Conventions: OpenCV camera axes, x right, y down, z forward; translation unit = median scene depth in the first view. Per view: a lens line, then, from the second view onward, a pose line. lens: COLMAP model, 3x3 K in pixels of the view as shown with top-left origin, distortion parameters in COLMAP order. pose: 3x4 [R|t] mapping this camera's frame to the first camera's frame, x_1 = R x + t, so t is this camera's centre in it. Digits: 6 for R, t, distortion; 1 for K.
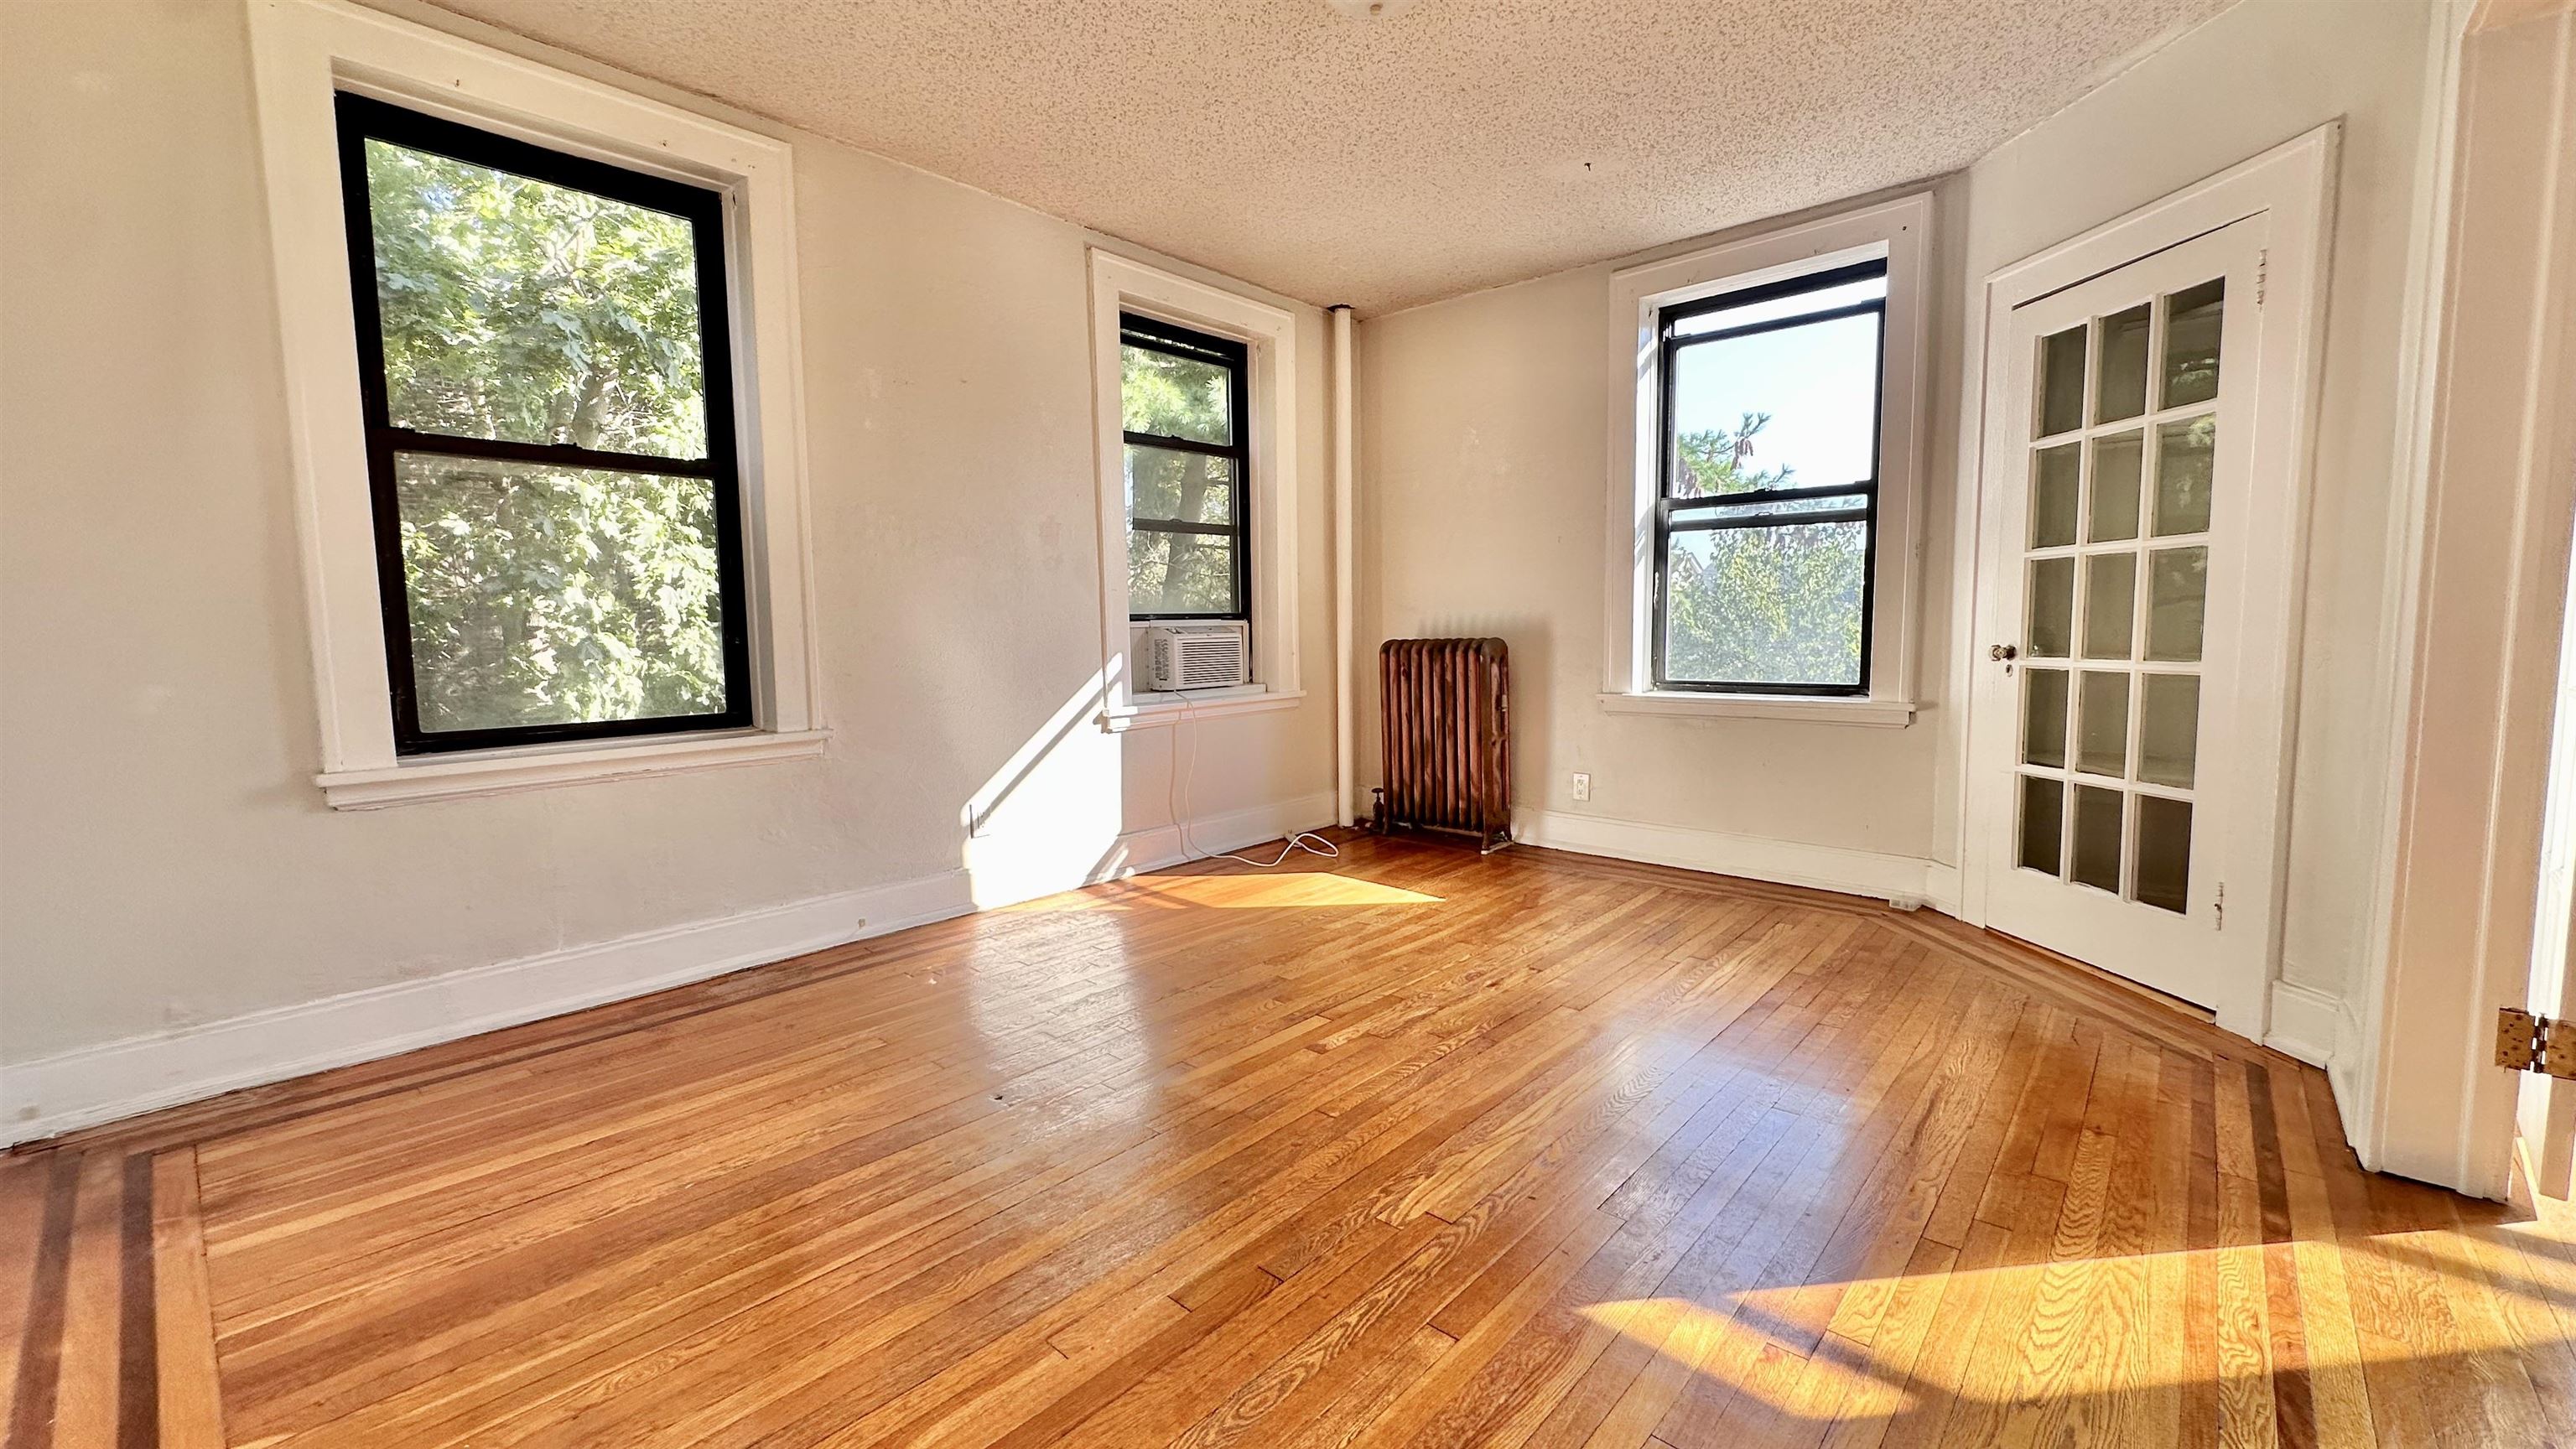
lens RADIAL K [[1030.7, 0, 1285.3], [0, 1030.7, 724.6], [0, 0, 1]] dist [-0.001951, -0.000367]
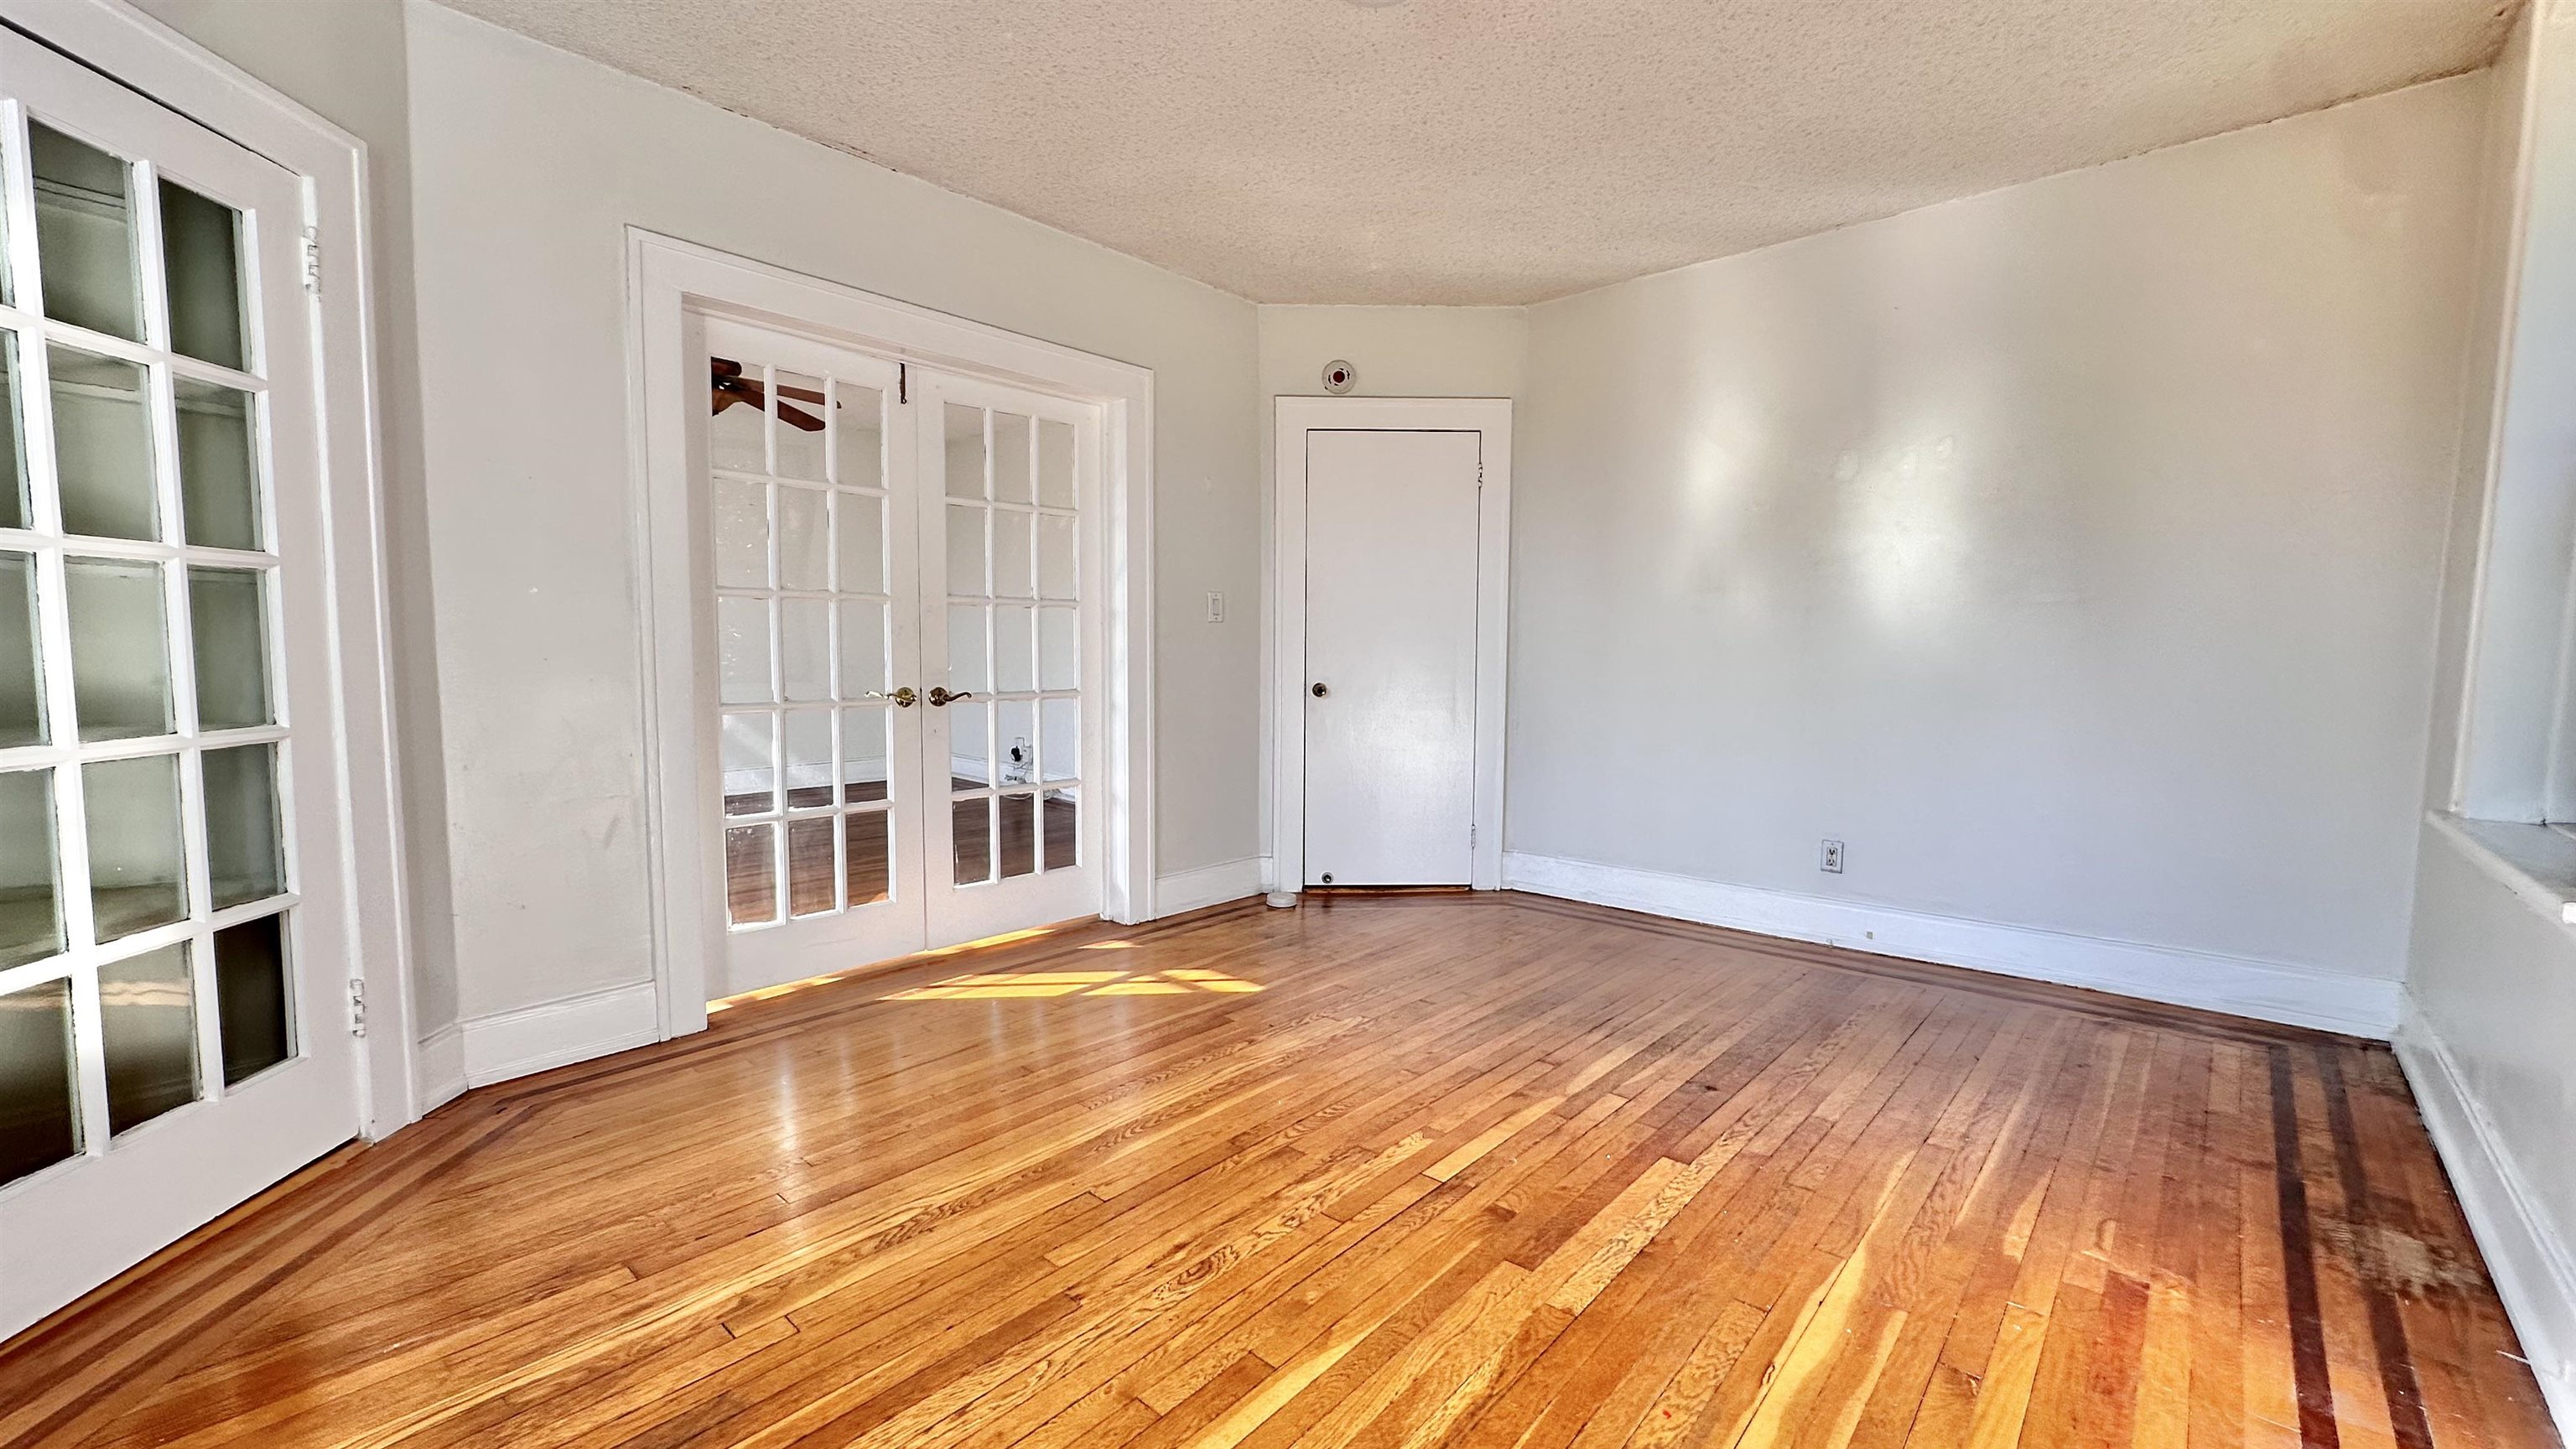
lens RADIAL K [[1030.7, 0, 1285.3], [0, 1030.7, 724.6], [0, 0, 1]] dist [-0.001951, -0.000367]
pose [[-0.999932, 0.004692, 0.010676, 0.122353], [0.006453, 0.985175, 0.171432, -0.160393], [-0.009713, 0.171489, -0.985138, 1.505176]]
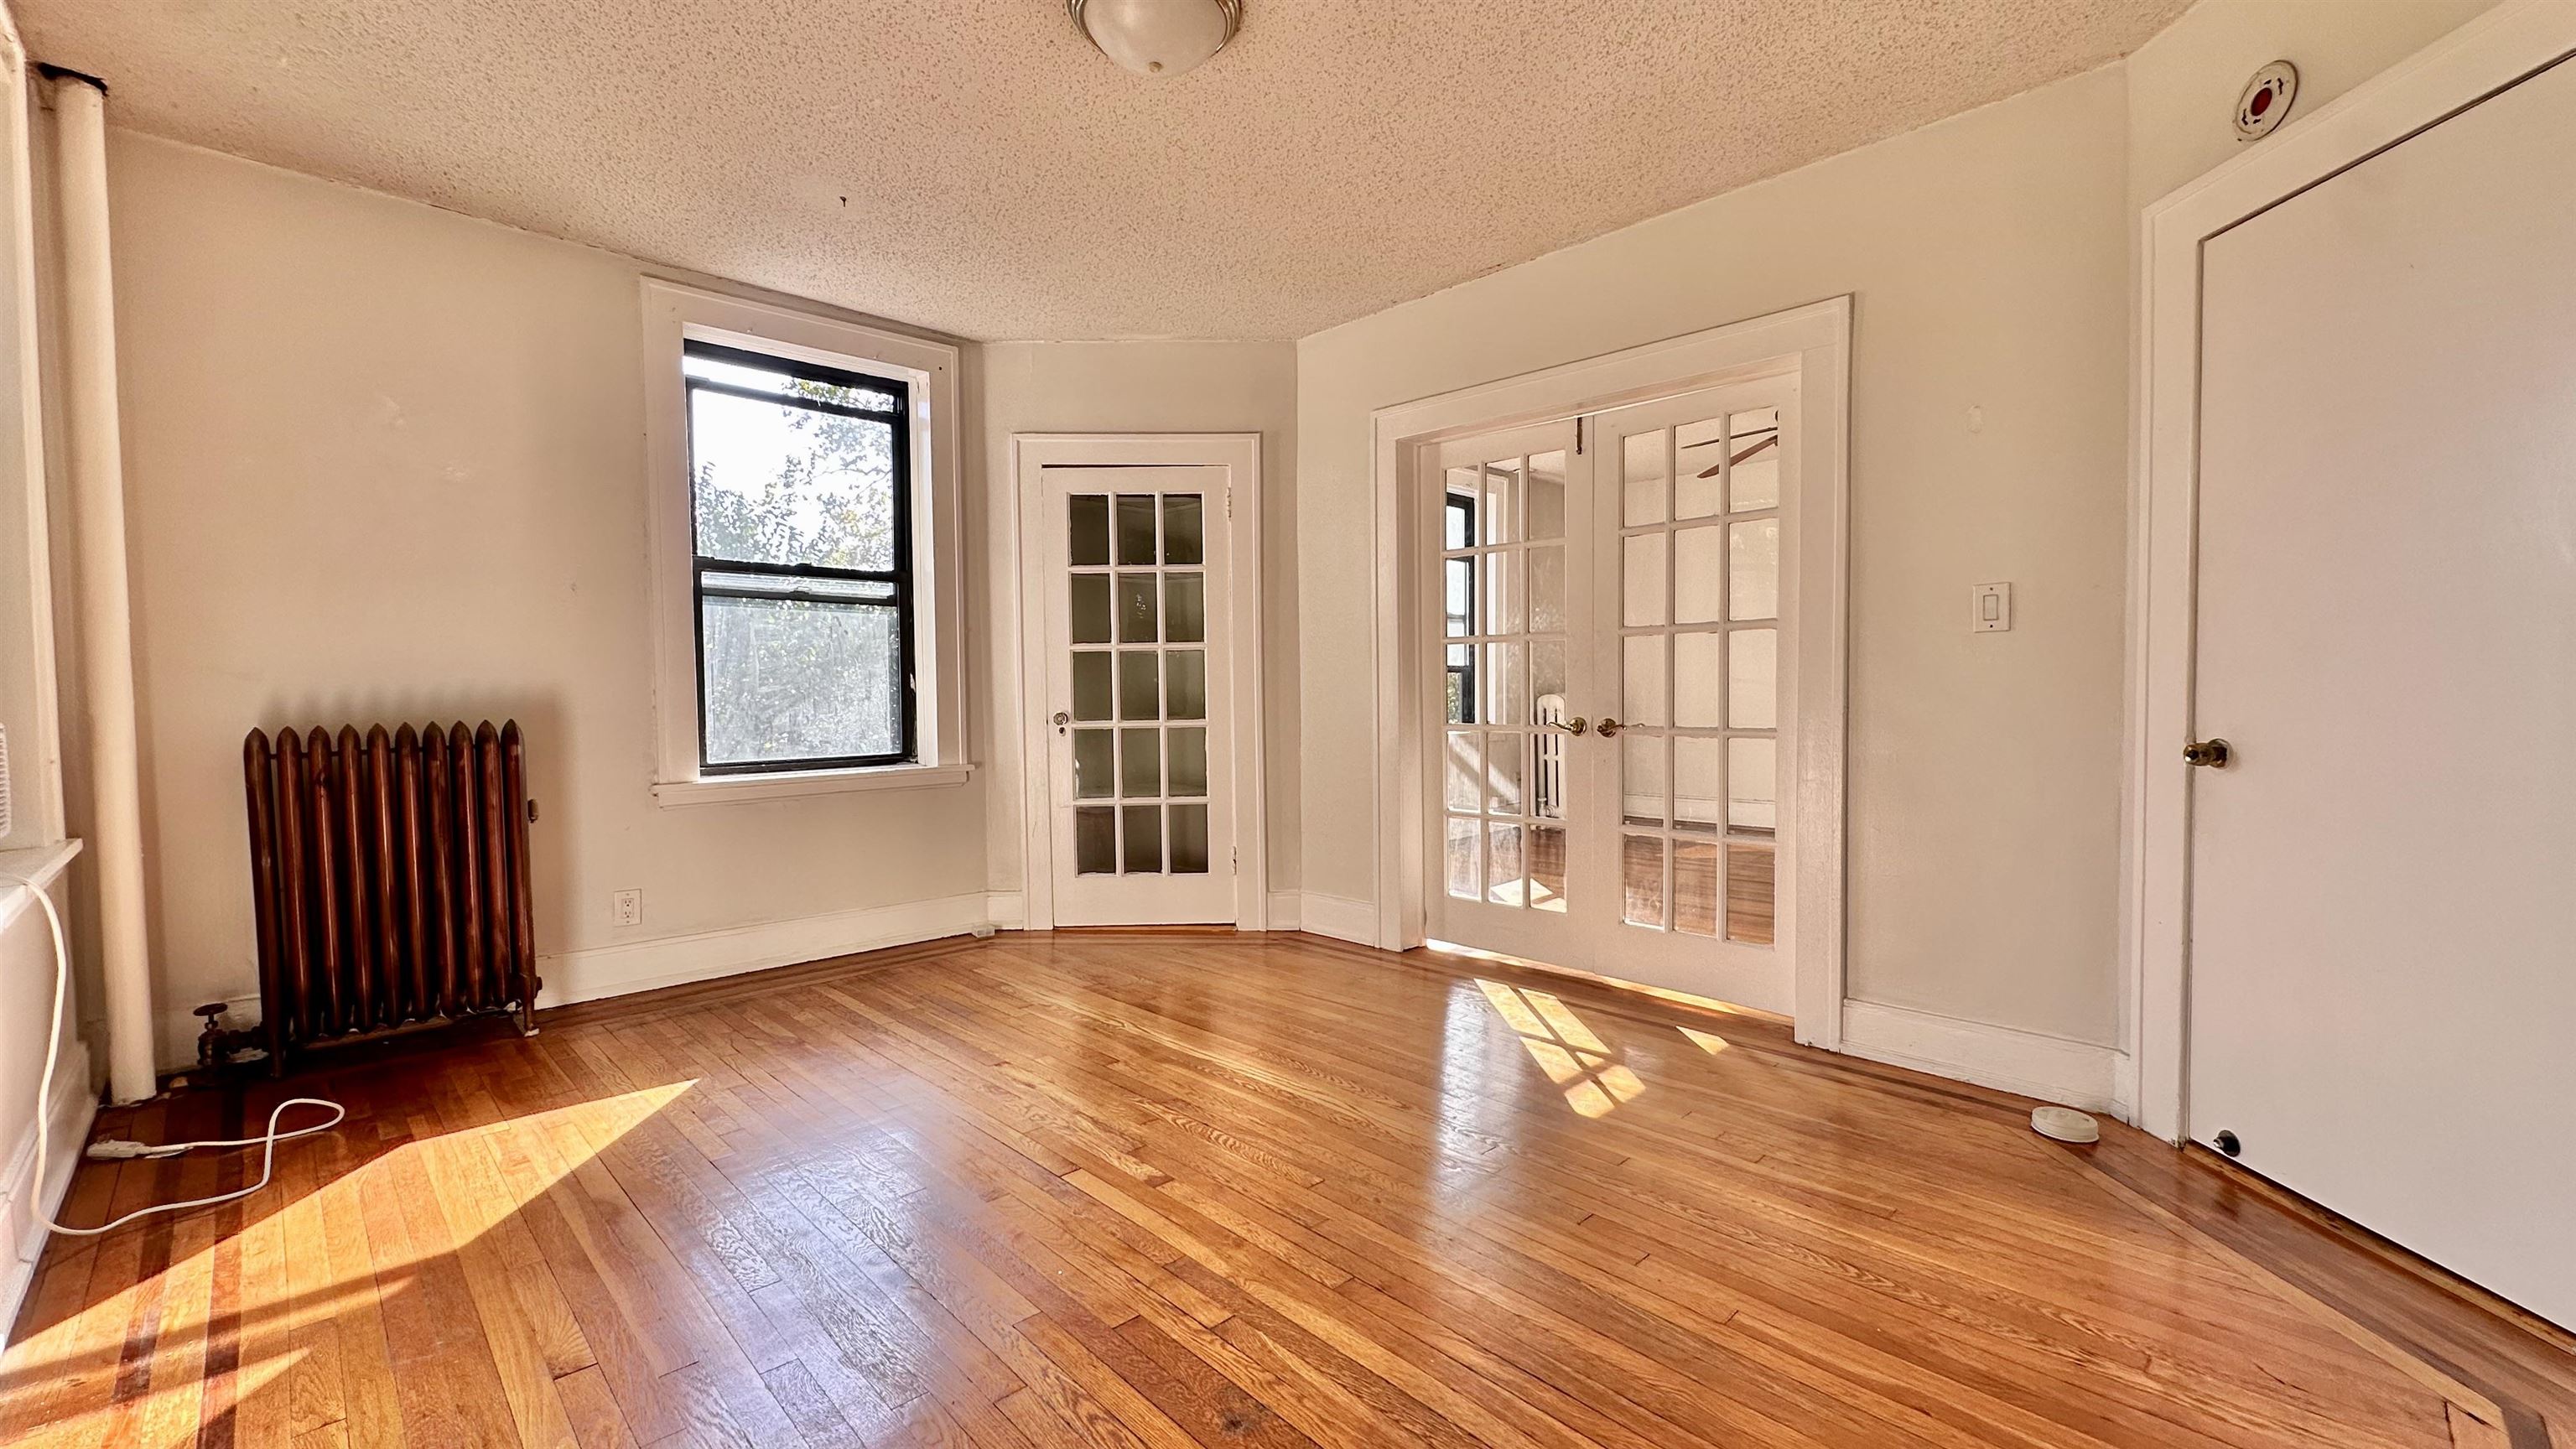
lens RADIAL K [[1034.0, 0, 1289.1], [0, 1034.0, 721.5], [0, 0, 1]] dist [-0.002367, -0.000099]
pose [[0.067200, -0.020831, 0.997522, -0.673567], [0.103301, 0.994554, 0.013810, -0.057381], [-0.992377, 0.102117, 0.068986, 0.650127]]
